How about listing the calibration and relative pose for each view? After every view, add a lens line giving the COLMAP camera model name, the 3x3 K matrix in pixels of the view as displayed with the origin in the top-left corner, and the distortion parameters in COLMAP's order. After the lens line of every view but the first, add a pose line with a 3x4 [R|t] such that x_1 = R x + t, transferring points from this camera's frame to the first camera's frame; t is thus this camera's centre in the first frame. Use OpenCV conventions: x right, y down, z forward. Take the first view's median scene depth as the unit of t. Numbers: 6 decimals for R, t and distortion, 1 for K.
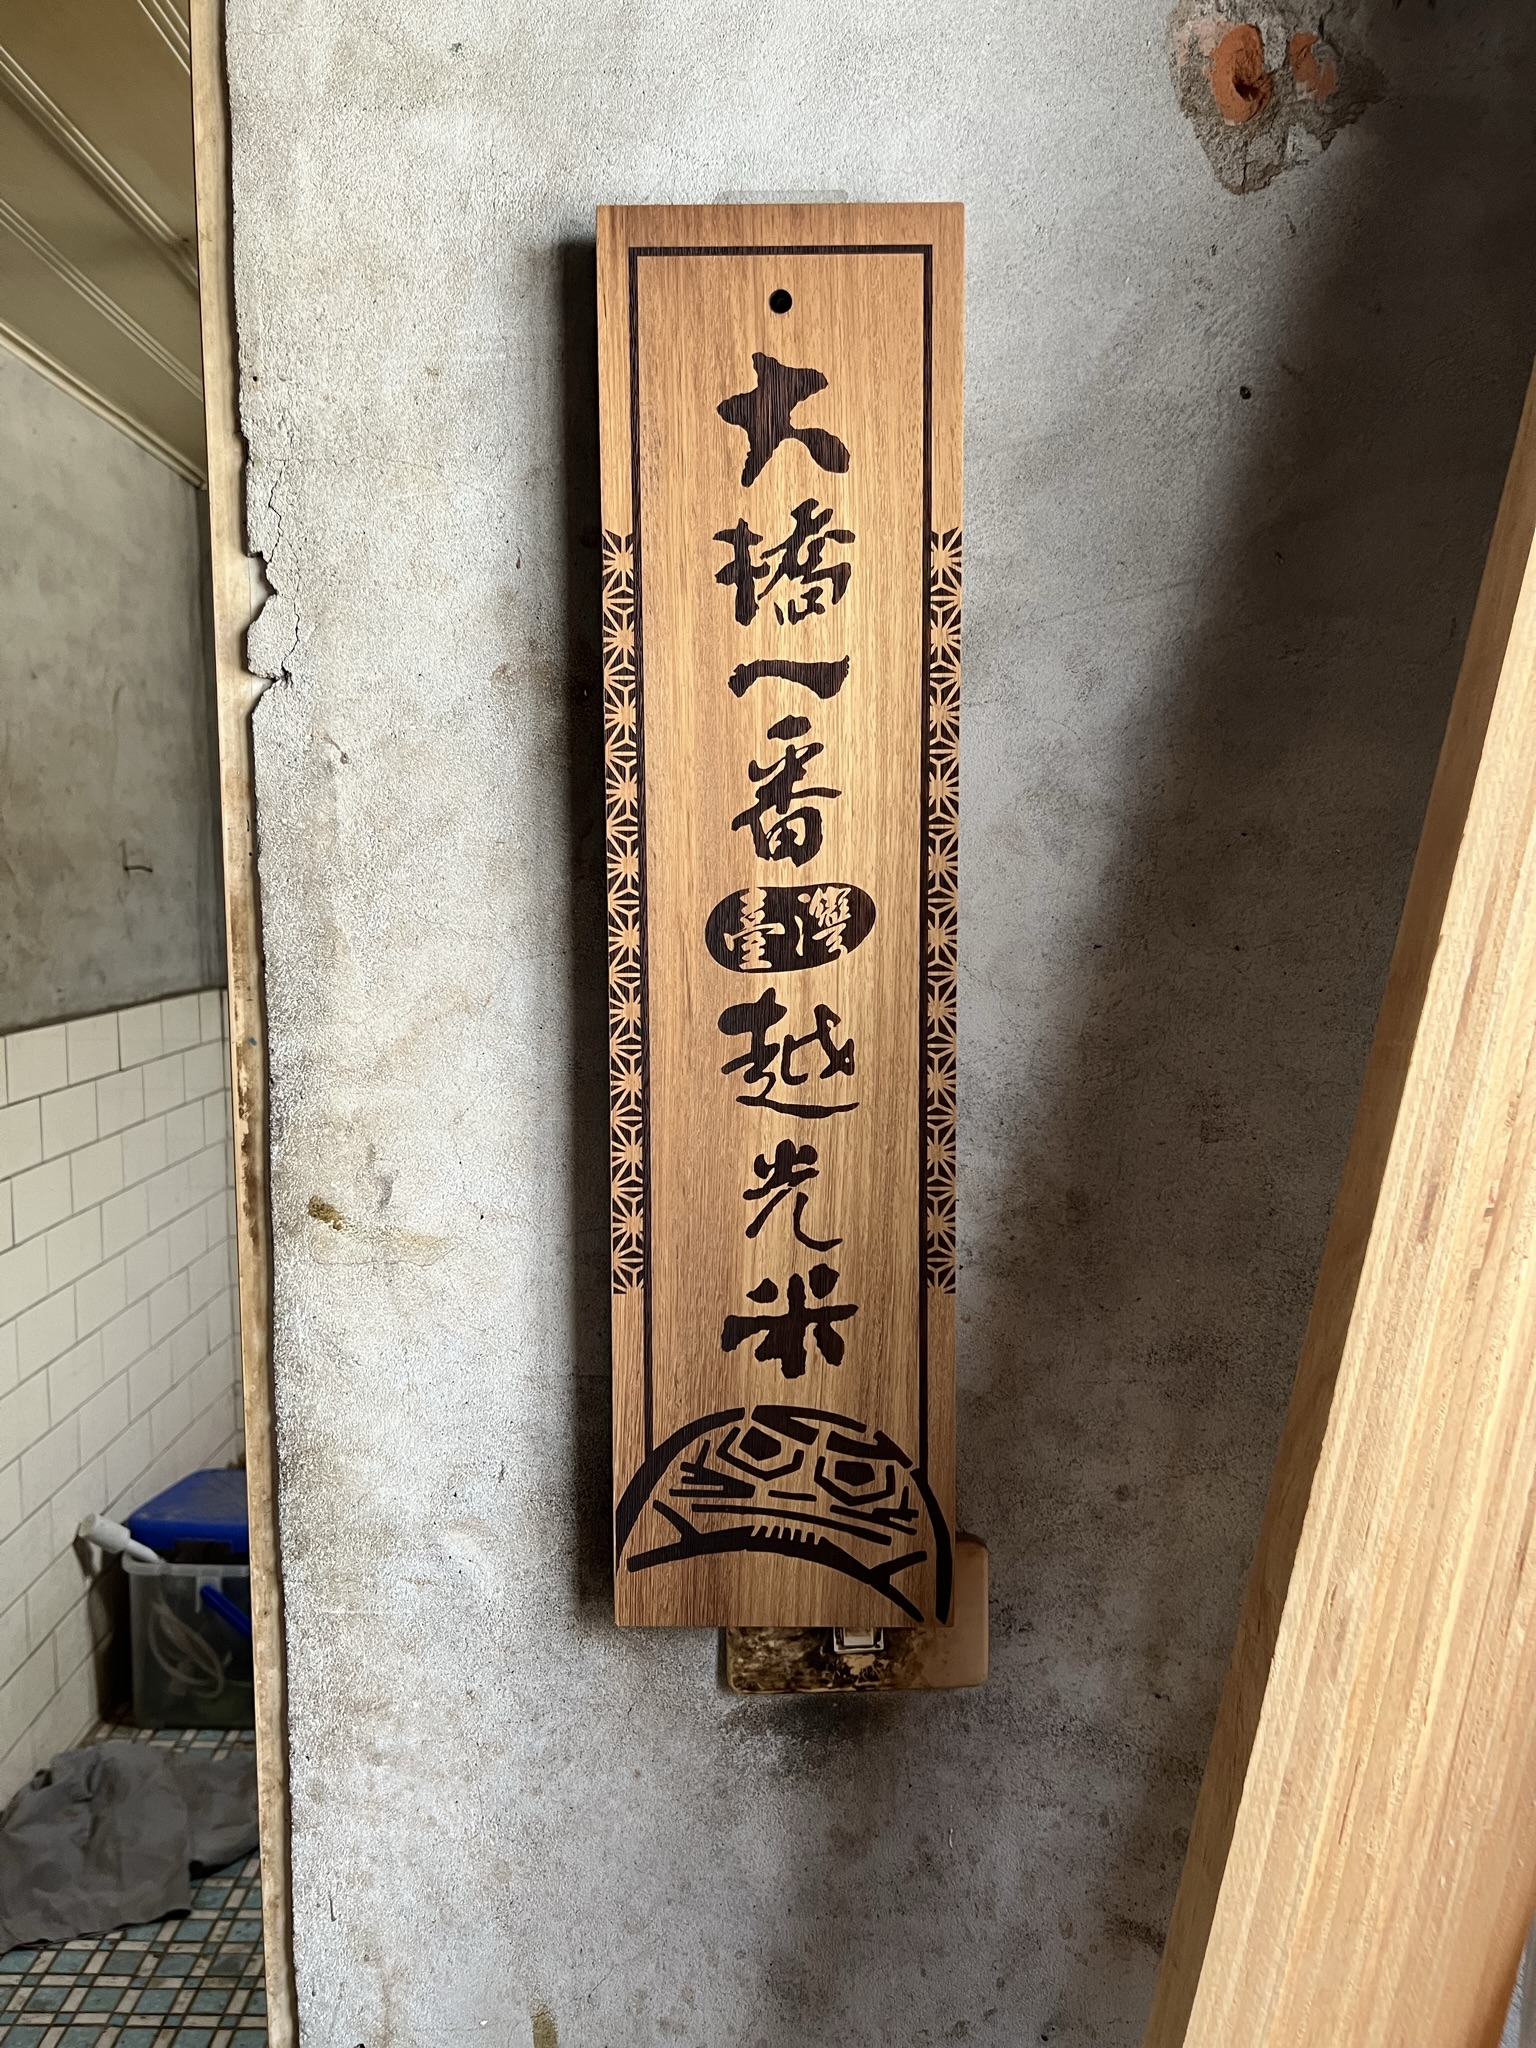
lens RADIAL K [[1577.1, 0, 772.8], [0, 1577.1, 1030.9], [0, 0, 1]] dist [0.026734, -0.052779]
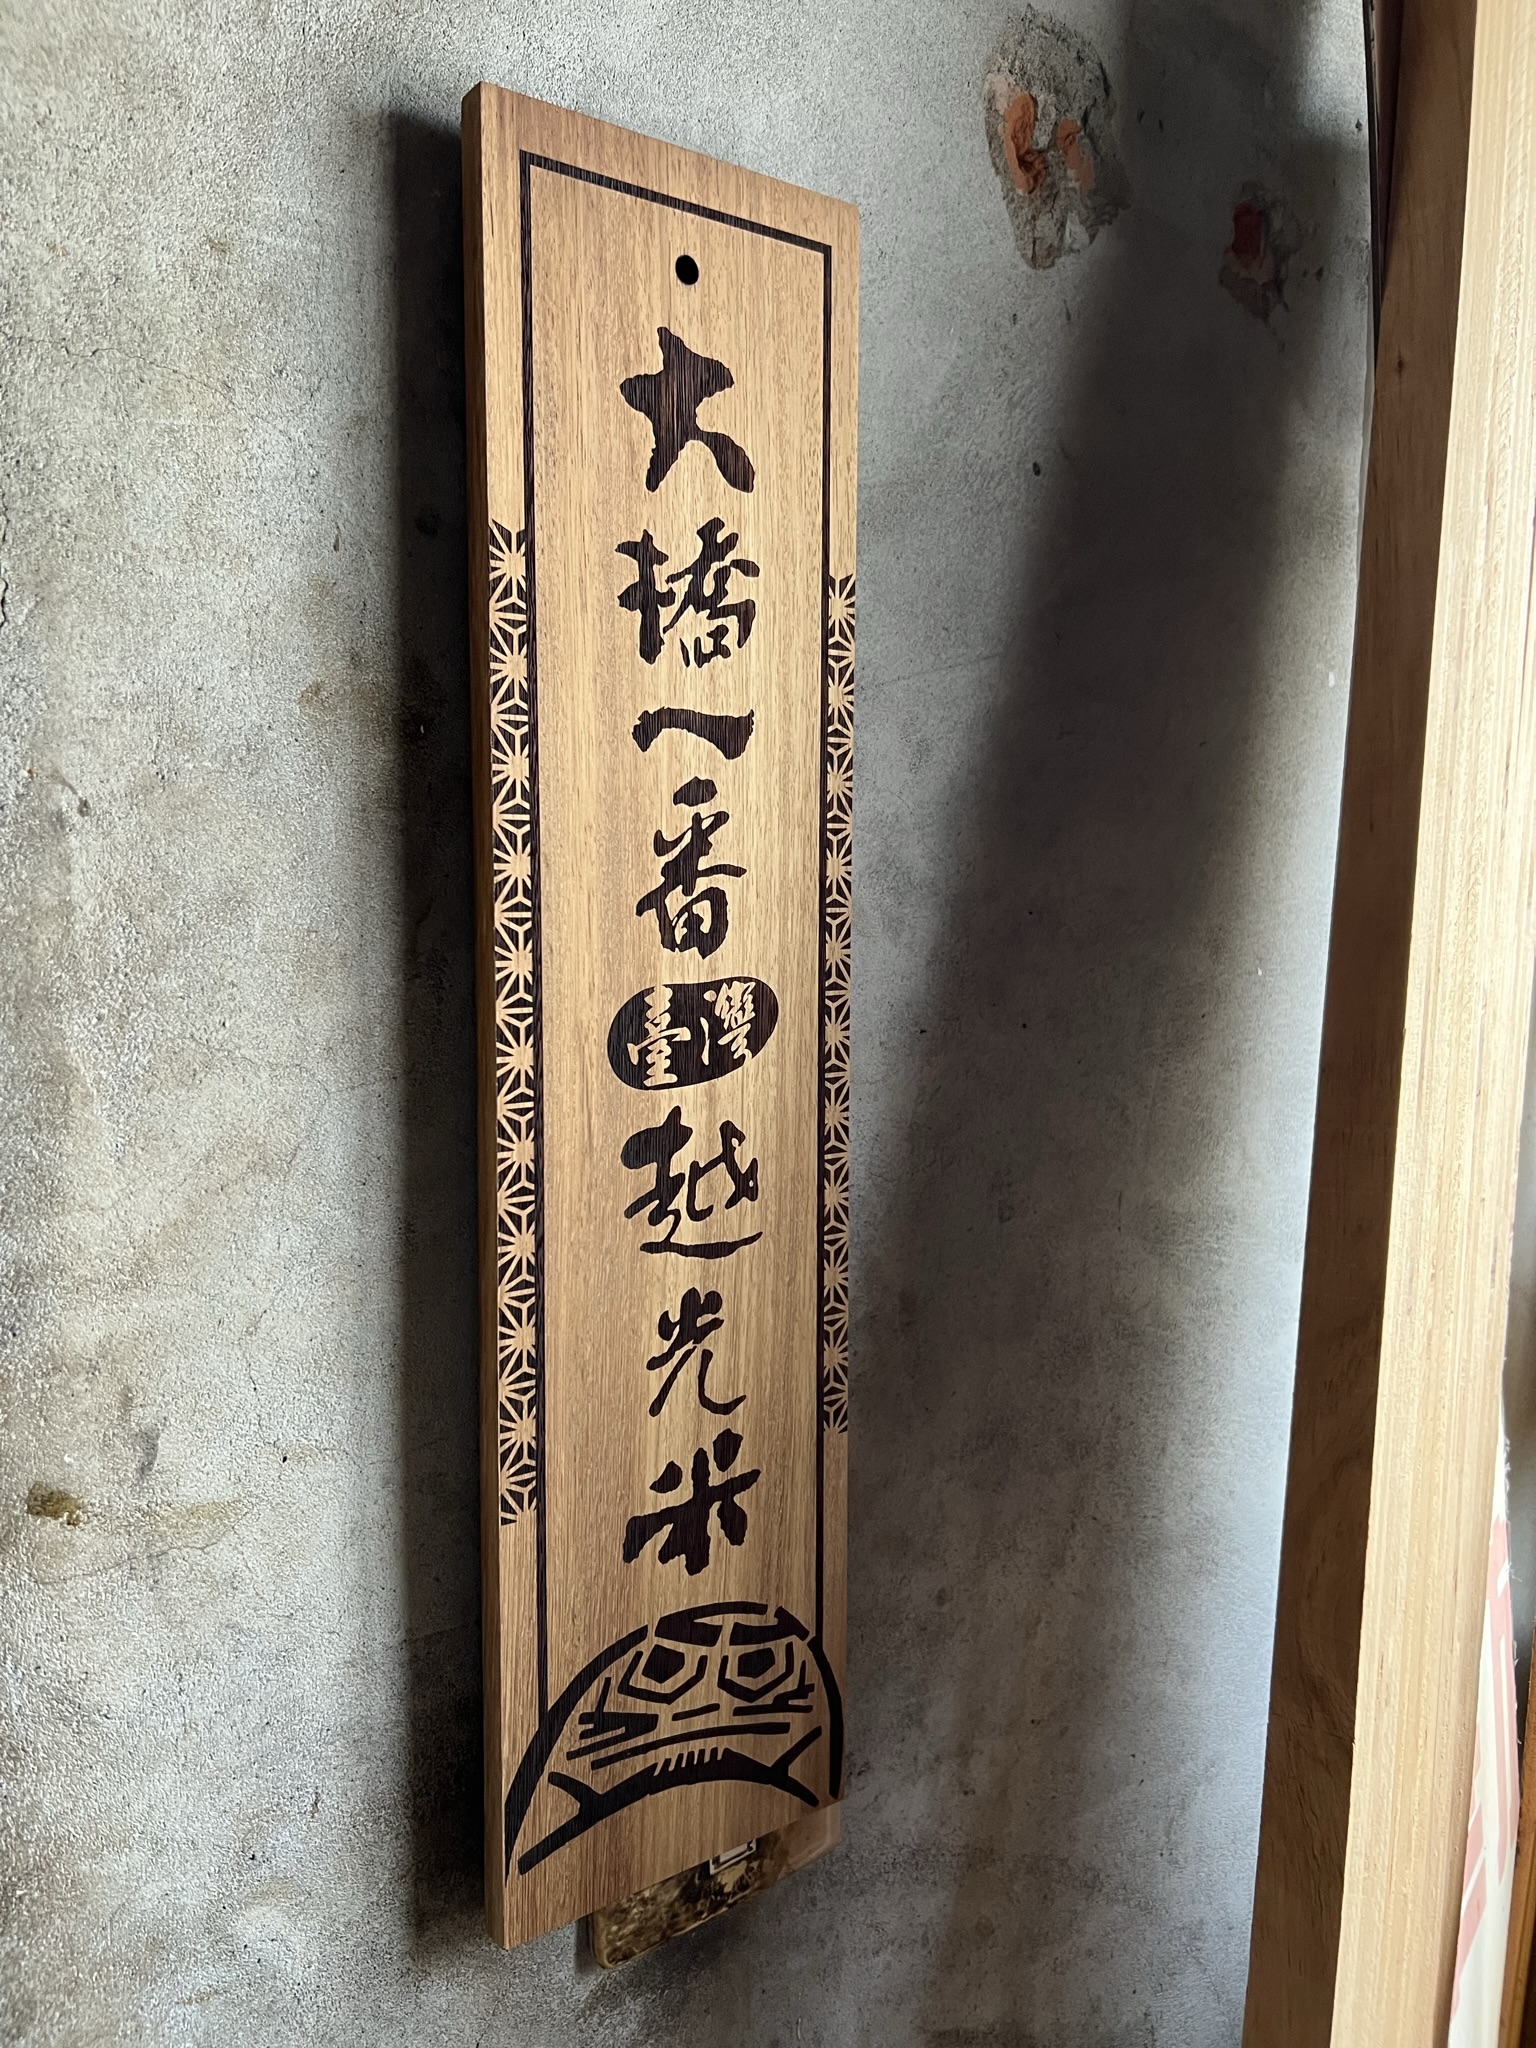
lens RADIAL K [[1577.1, 0, 775.7], [0, 1577.1, 1035.2], [0, 0, 1]] dist [0.026734, -0.052779]
pose [[0.792422, -0.054854, 0.607502, -0.452393], [0.053110, 0.998371, 0.020871, -0.078453], [-0.607656, 0.015726, 0.794044, 0.316117]]
